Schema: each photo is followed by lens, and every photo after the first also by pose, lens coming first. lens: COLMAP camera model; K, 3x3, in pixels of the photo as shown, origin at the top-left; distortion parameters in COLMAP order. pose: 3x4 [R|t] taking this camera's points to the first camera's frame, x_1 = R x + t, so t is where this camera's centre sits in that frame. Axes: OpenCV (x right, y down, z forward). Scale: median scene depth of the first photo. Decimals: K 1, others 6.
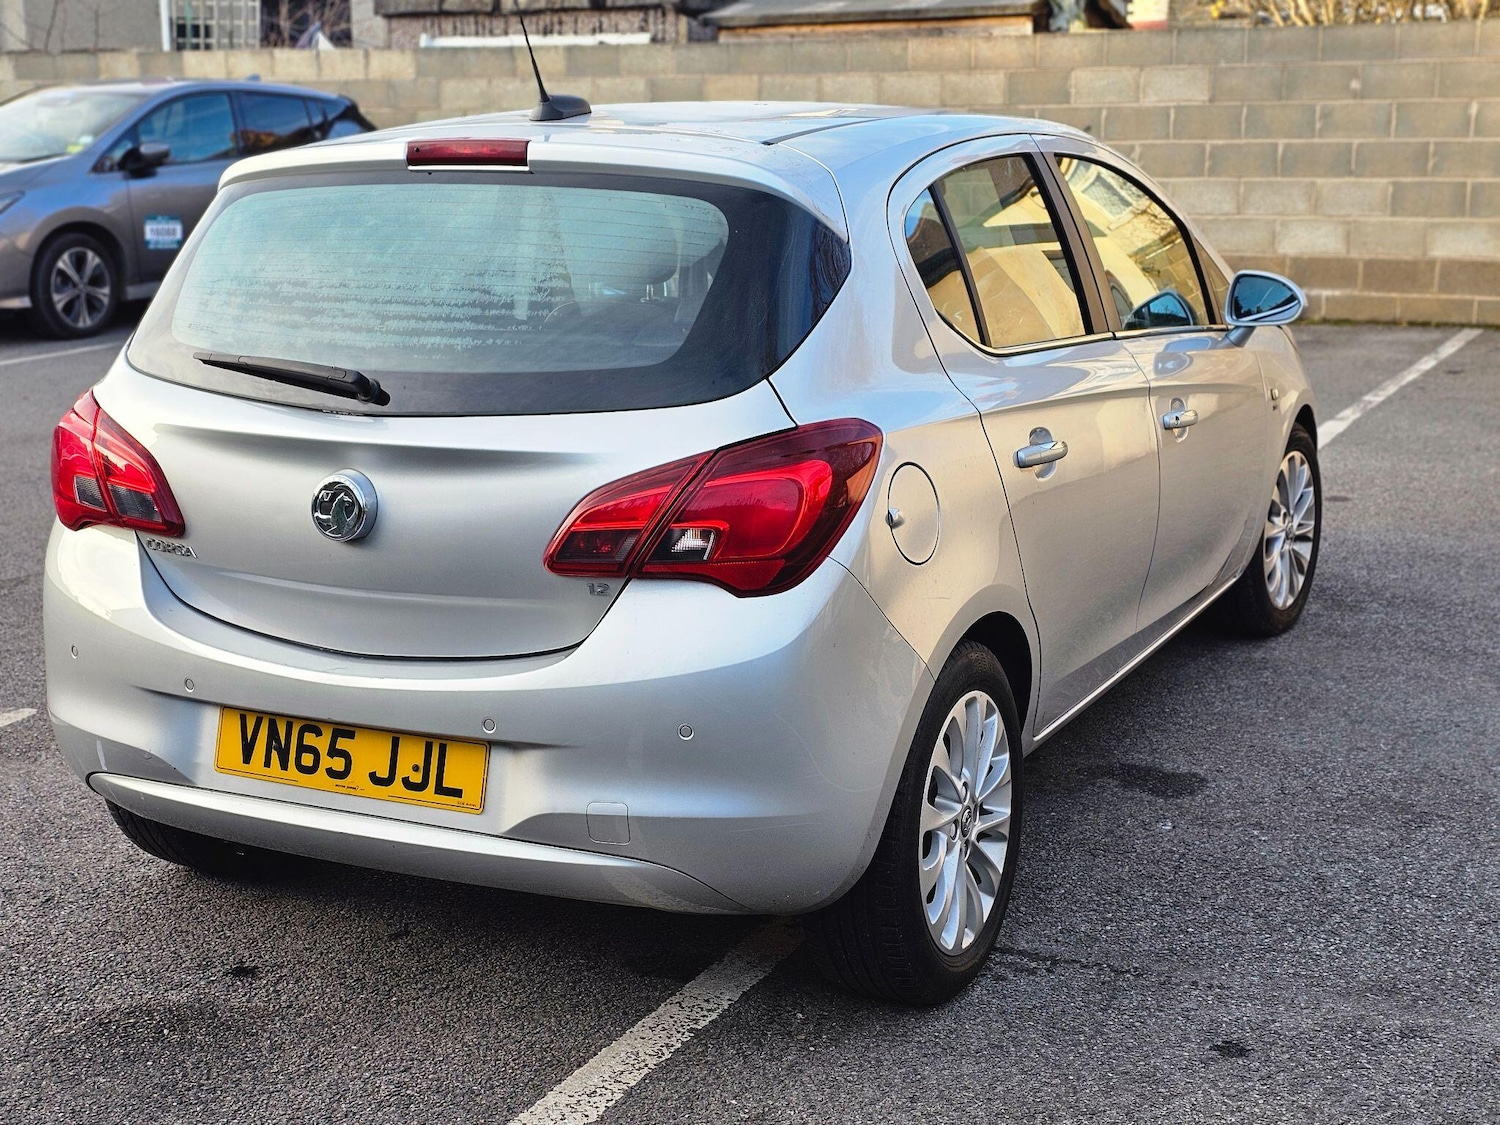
lens RADIAL K [[2007.9, 0, 772.0], [0, 2007.9, 487.5], [0, 0, 1]] dist [0.182756, -0.484950]
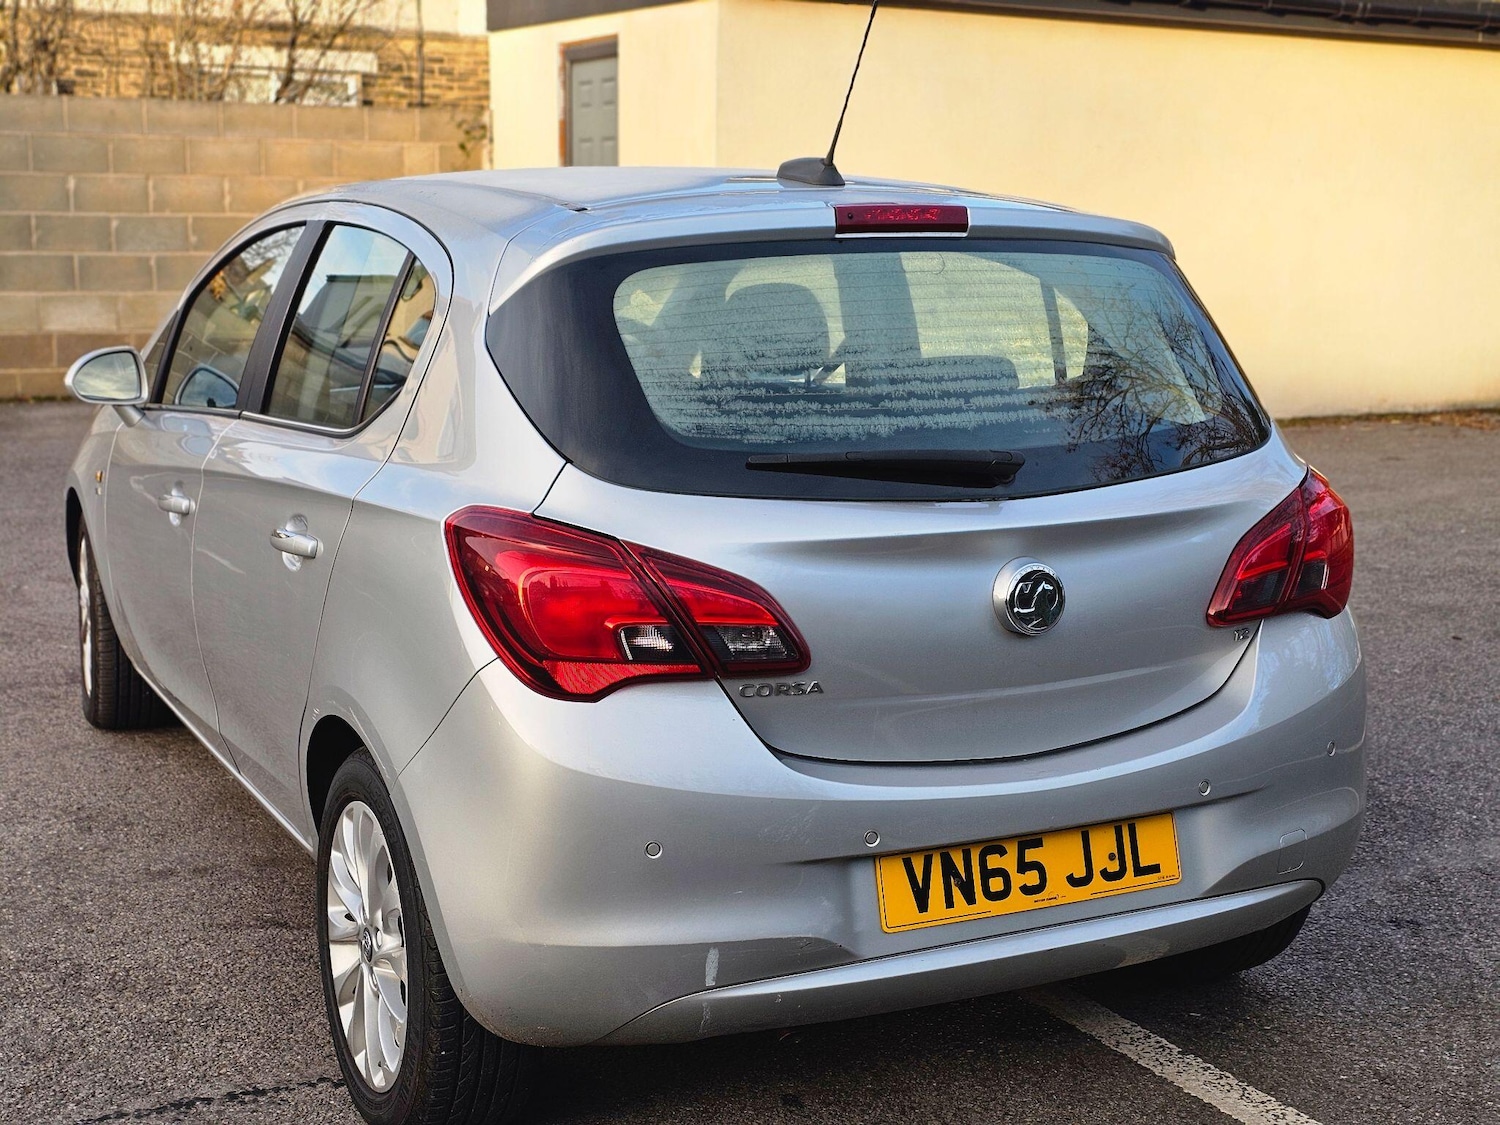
lens RADIAL K [[2000.2, 0, 740.1], [0, 2000.2, 503.6], [0, 0, 1]] dist [0.155551, -0.341754]
pose [[0.604382, -0.104739, 0.789780, -0.263373], [0.127090, 0.991301, 0.034208, -0.021206], [-0.786492, 0.079699, 0.612436, 0.139610]]
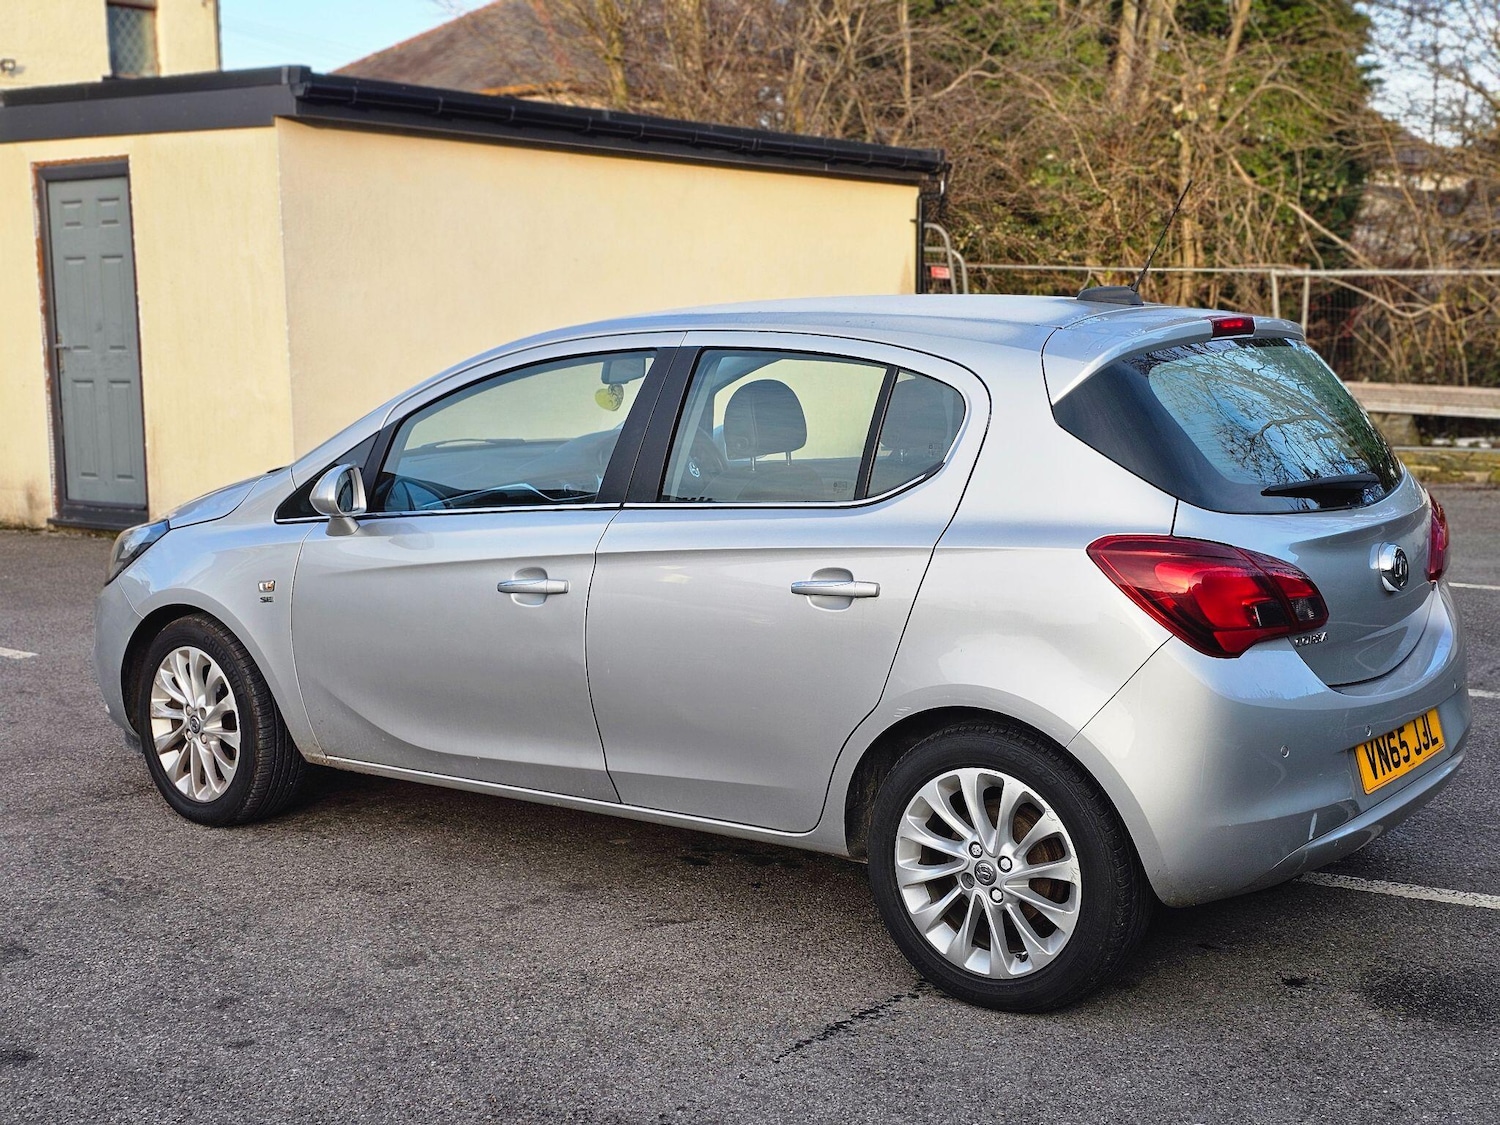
lens RADIAL K [[1999.8, 0, 752.3], [0, 1999.8, 533.1], [0, 0, 1]] dist [0.162012, -0.373638]
pose [[0.172302, -0.111612, 0.978700, -0.433661], [0.194003, 0.977945, 0.077372, -0.054582], [-0.965751, 0.176539, 0.190155, 0.301067]]
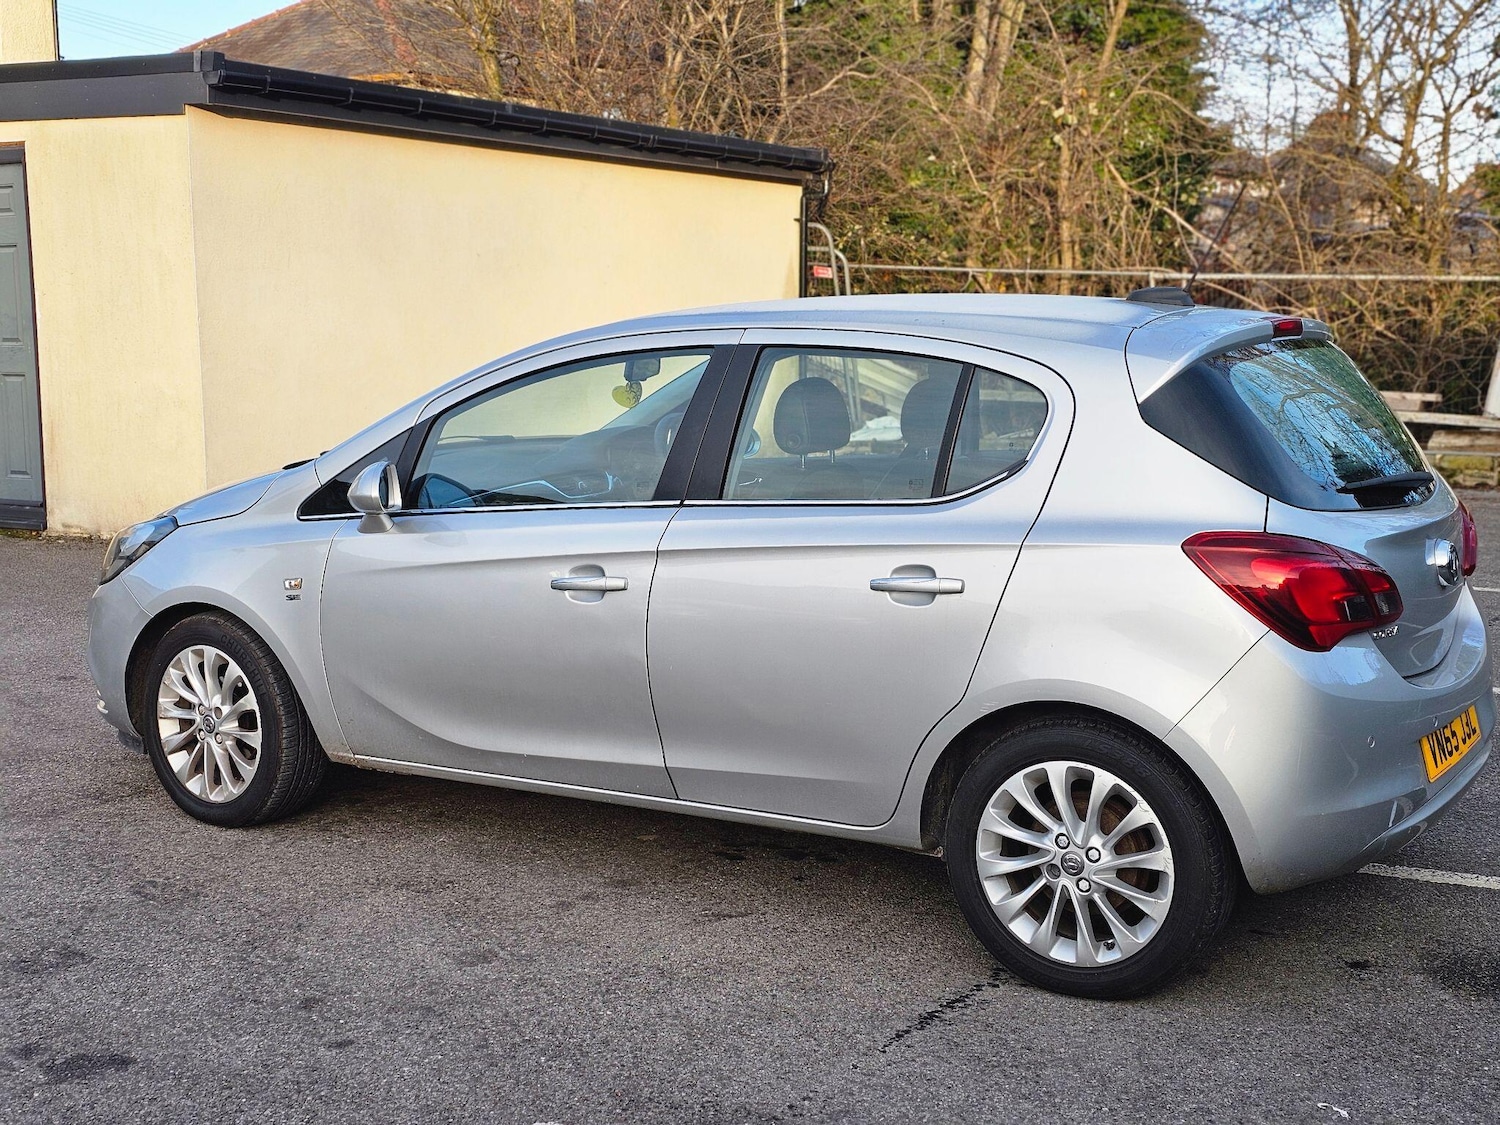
lens RADIAL K [[1996.4, 0, 722.0], [0, 1996.4, 563.8], [0, 0, 1]] dist [0.168480, -0.389343]
pose [[0.092564, -0.127693, 0.987485, -0.441364], [0.187141, 0.976300, 0.108704, -0.063857], [-0.977962, 0.174737, 0.114266, 0.348955]]
